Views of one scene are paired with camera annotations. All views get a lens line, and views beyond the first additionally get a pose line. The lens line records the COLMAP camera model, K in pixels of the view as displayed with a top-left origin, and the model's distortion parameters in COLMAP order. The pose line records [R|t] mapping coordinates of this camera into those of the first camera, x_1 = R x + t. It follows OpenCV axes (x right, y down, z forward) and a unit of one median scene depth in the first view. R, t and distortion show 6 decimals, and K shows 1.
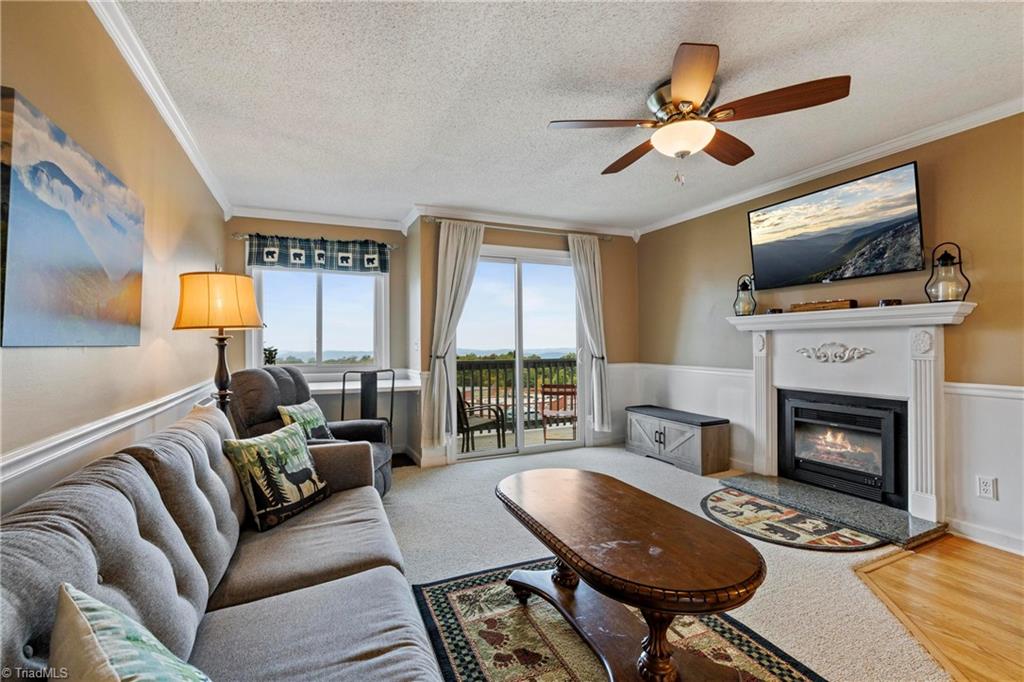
lens RADIAL K [[451.3, 0, 512.0], [0, 451.3, 341.0], [0, 0, 1]] dist [-0.002179, 0.000099]
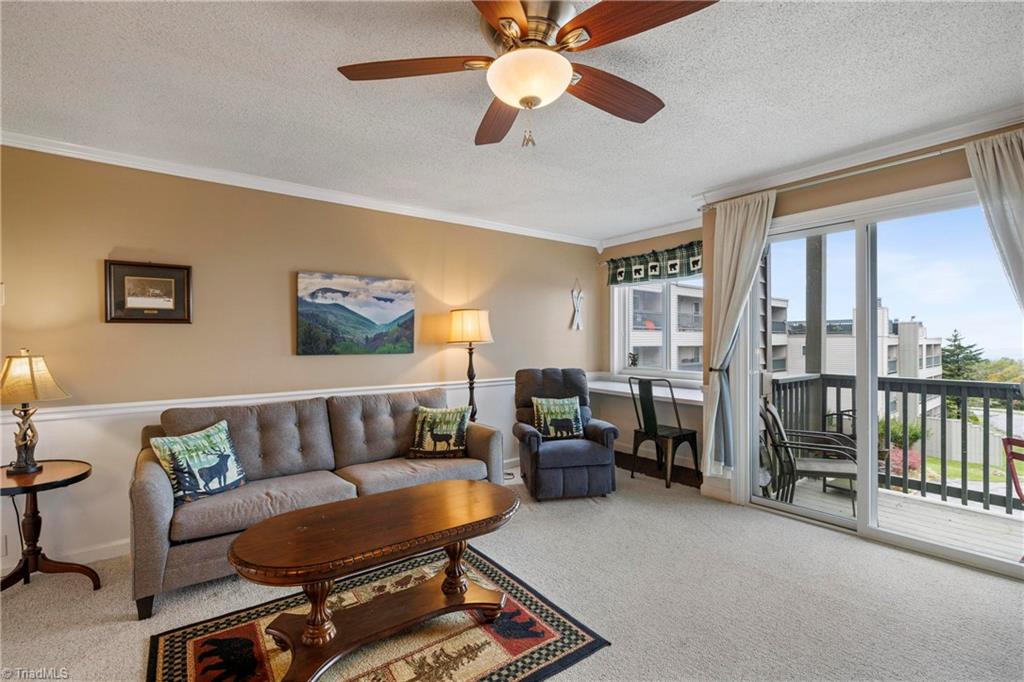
lens RADIAL K [[455.9, 0, 507.9], [0, 455.9, 342.8], [0, 0, 1]] dist [-0.009635, 0.000164]
pose [[0.227663, 0.008962, -0.973699, 0.567420], [0.006436, 0.999922, 0.010708, -0.024803], [0.973719, -0.008704, 0.227588, 0.428302]]
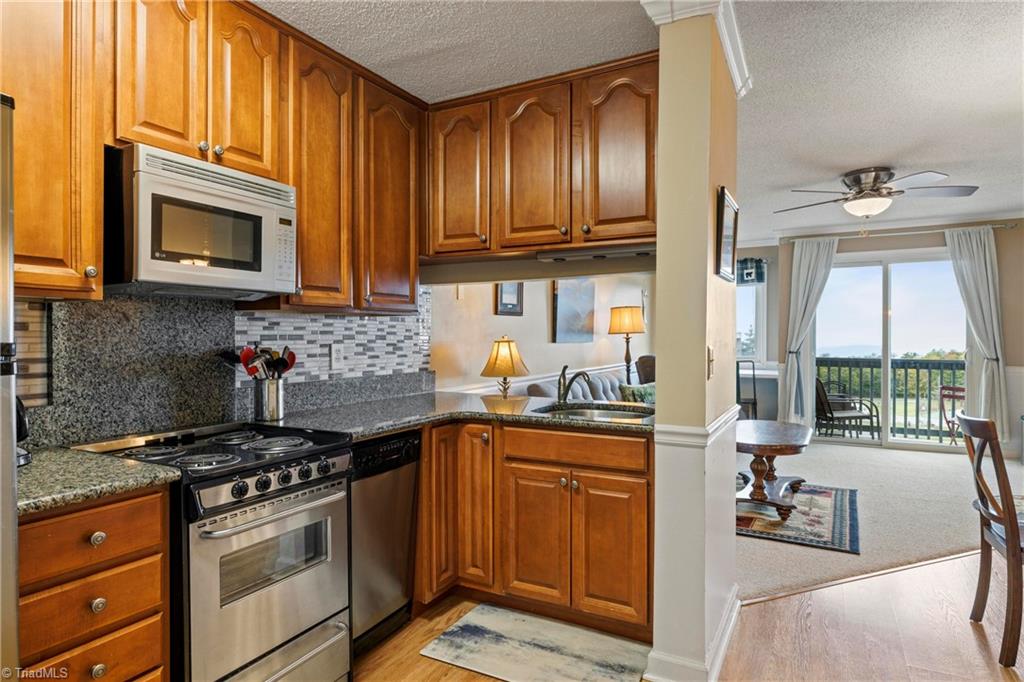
lens RADIAL K [[559.2, 0, 512.0], [0, 559.2, 341.0], [0, 0, 1]] dist [0.001216, 0.000236]
pose [[0.607227, 0.015453, -0.794378, 0.577921], [-0.001097, 0.999826, 0.018610, -0.021953], [0.794527, -0.010429, 0.607139, -0.521388]]
